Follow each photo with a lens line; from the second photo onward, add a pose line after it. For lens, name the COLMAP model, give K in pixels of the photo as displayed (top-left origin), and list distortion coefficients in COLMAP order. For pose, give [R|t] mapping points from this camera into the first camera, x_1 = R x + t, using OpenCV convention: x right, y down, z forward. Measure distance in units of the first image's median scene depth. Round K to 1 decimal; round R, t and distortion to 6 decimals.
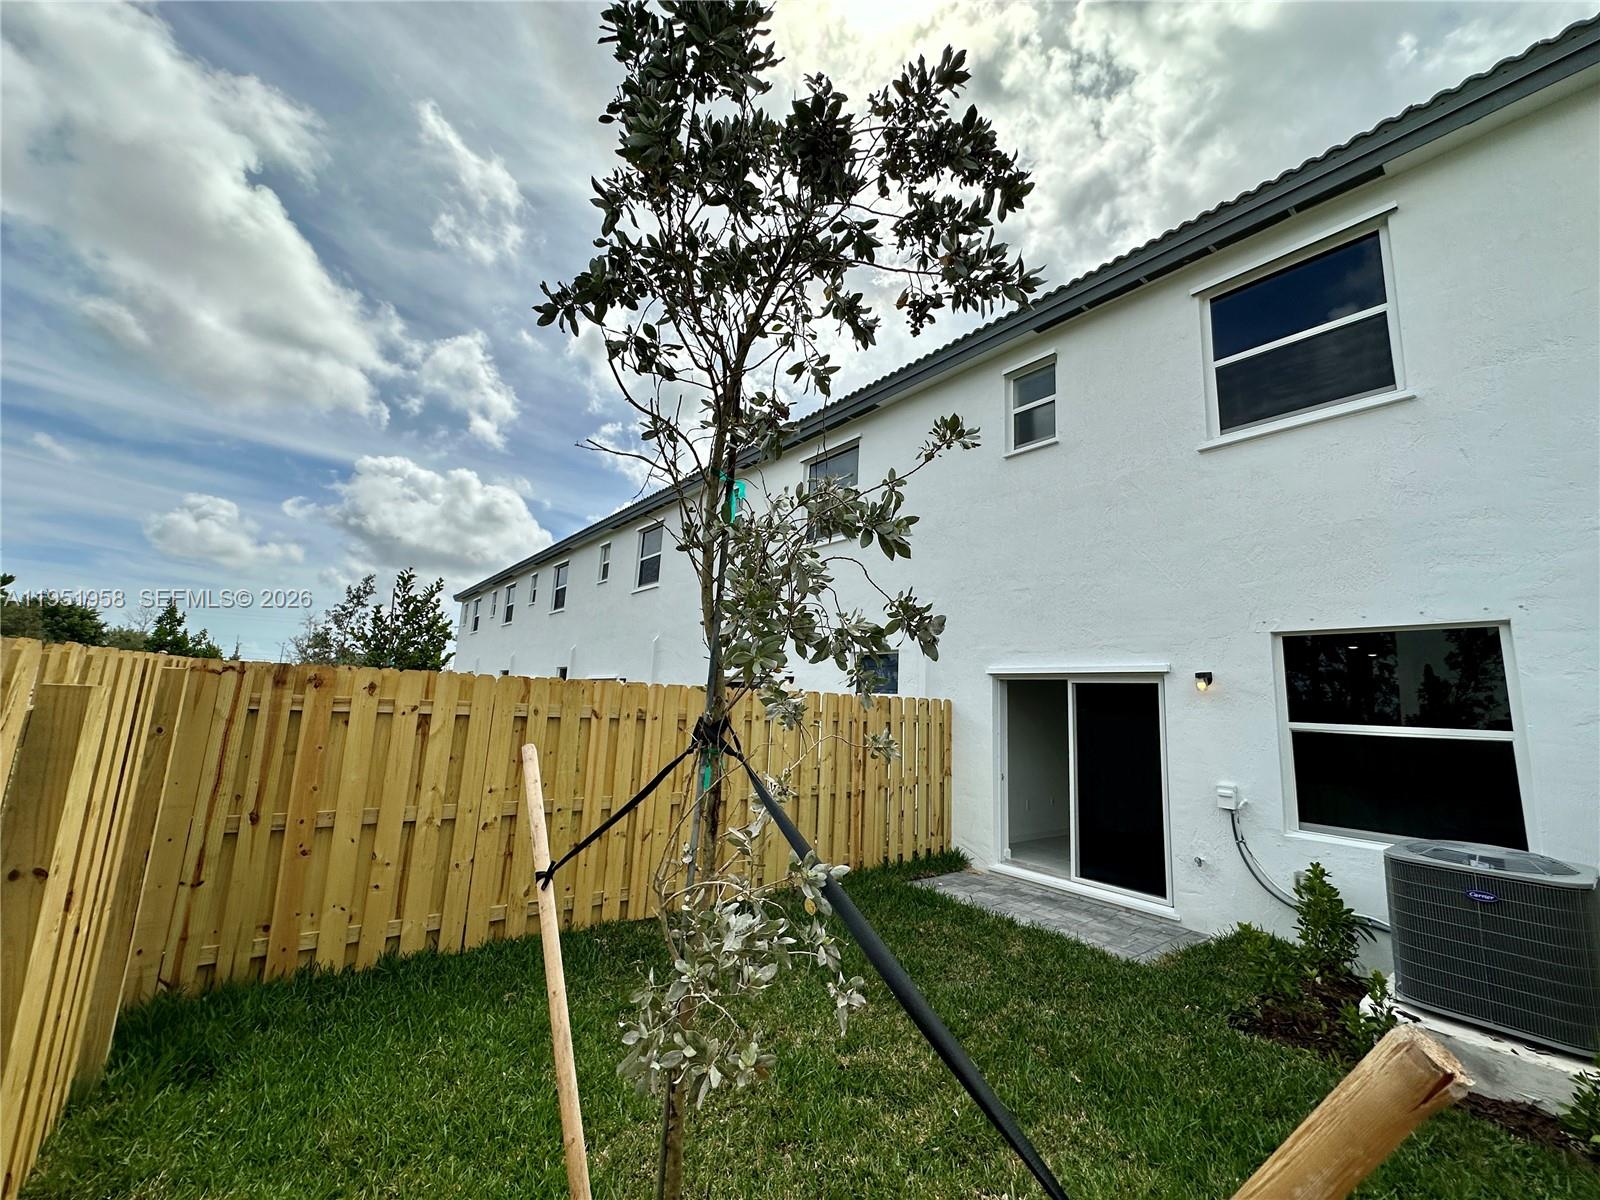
lens RADIAL K [[636.3, 0, 797.7], [0, 636.3, 594.5], [0, 0, 1]] dist [-0.004532, 0.000180]
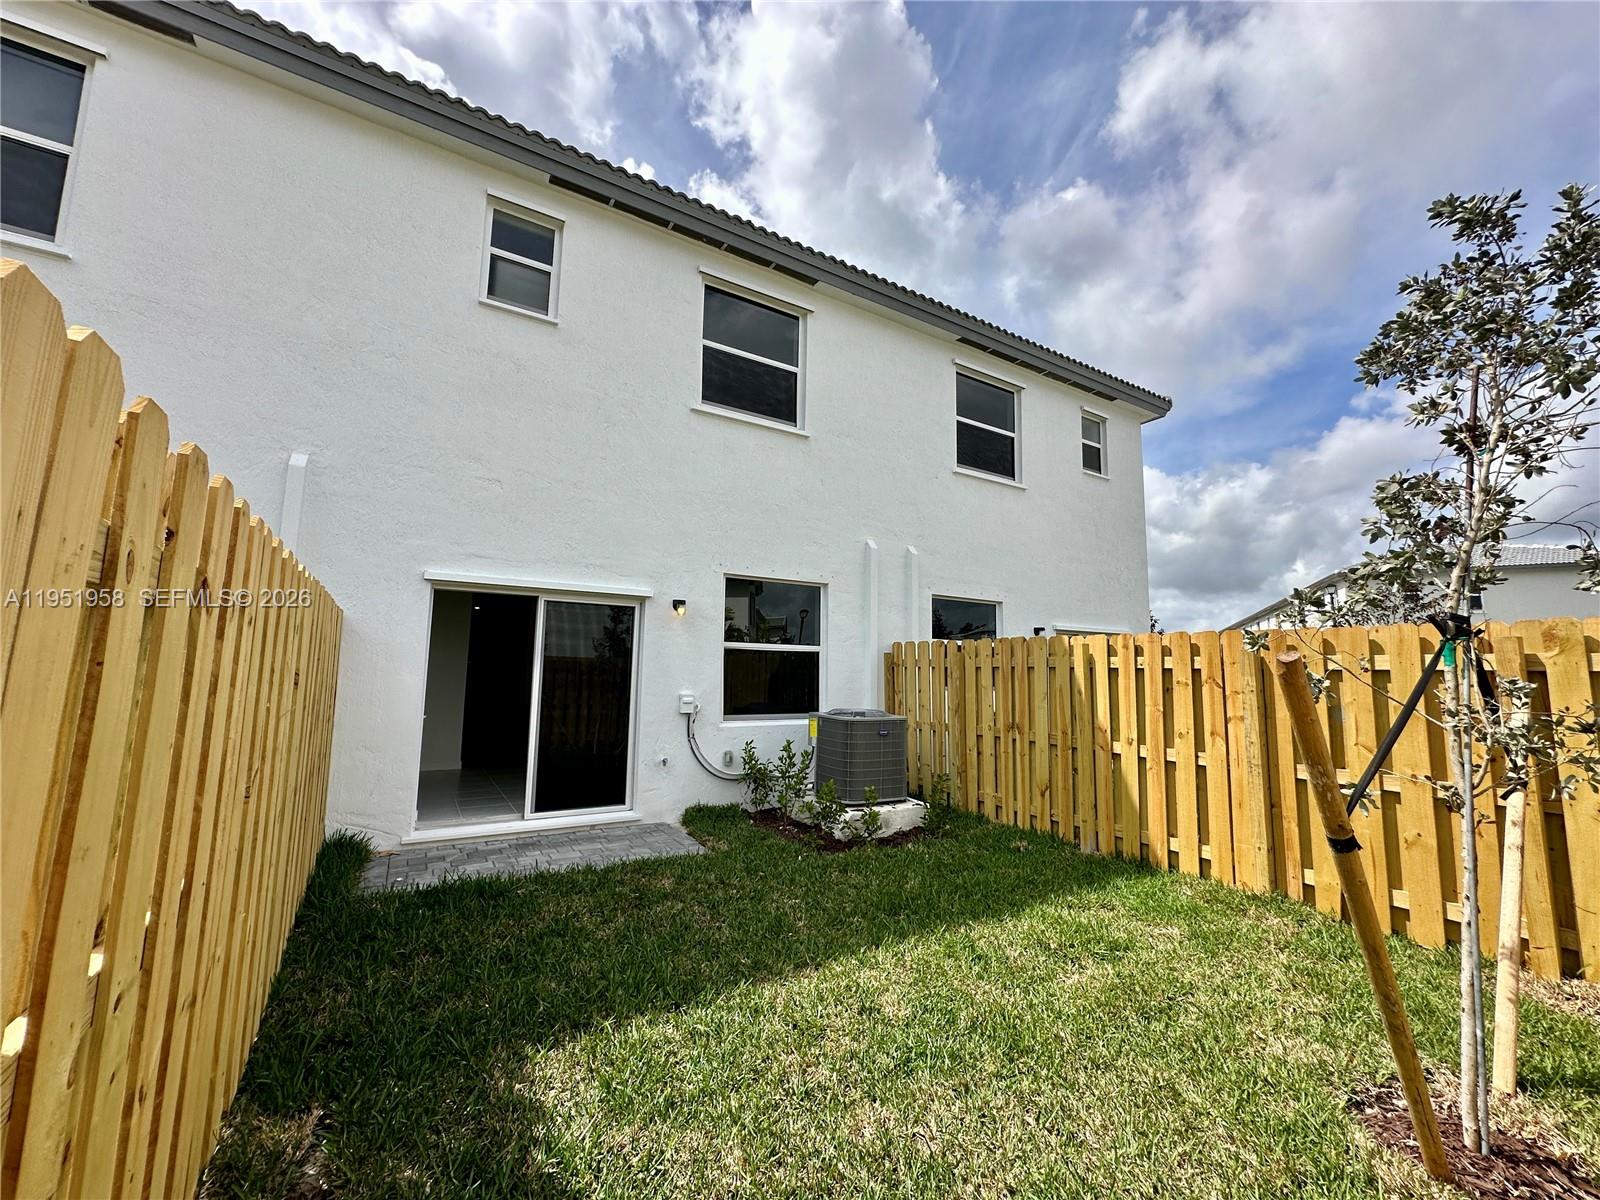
lens RADIAL K [[636.3, 0, 799.1], [0, 636.3, 599.5], [0, 0, 1]] dist [-0.004532, 0.000180]
pose [[0.124378, 0.072222, 0.989603, -0.569355], [-0.178083, 0.982778, -0.049342, 0.167597], [-0.976123, -0.170095, 0.135098, 0.754677]]
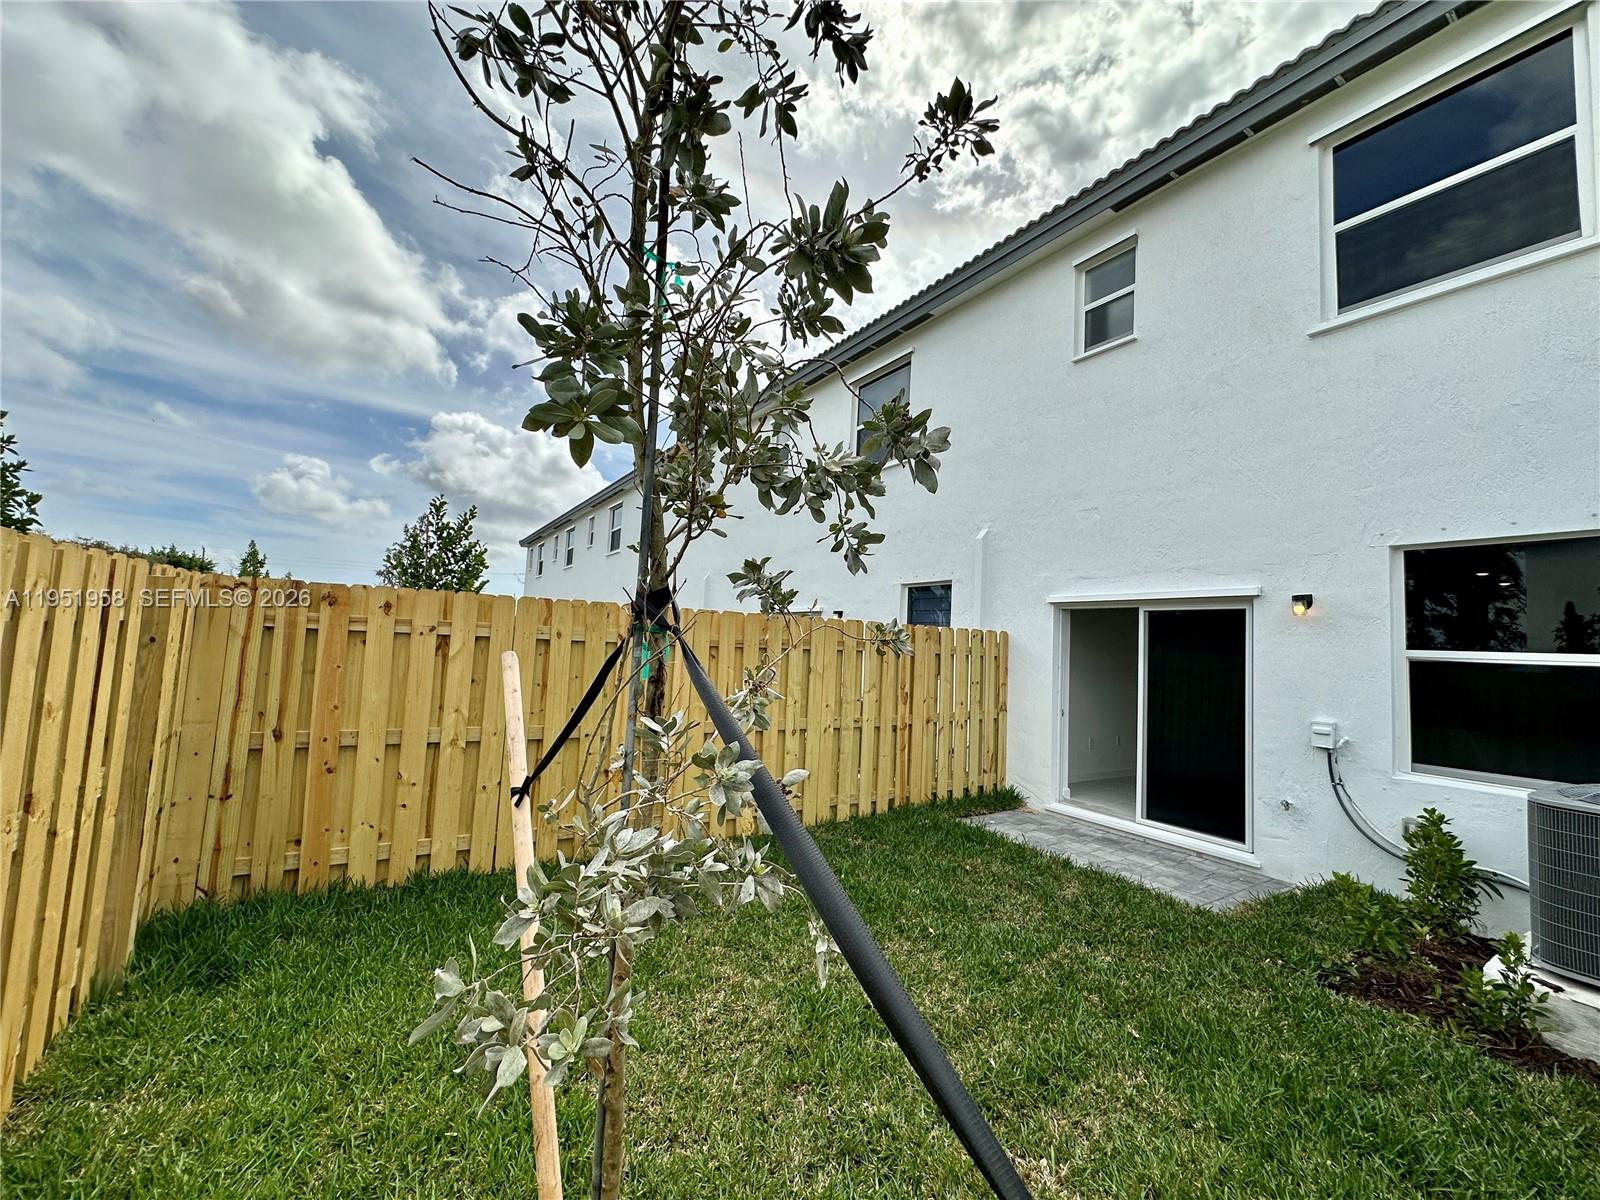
lens RADIAL K [[636.3, 0, 797.8], [0, 636.3, 595.0], [0, 0, 1]] dist [-0.004532, 0.000180]
pose [[0.995474, -0.005388, -0.094886, 0.039113], [0.013474, 0.996308, 0.084792, 0.047424], [0.094079, -0.085687, 0.991870, 0.085645]]
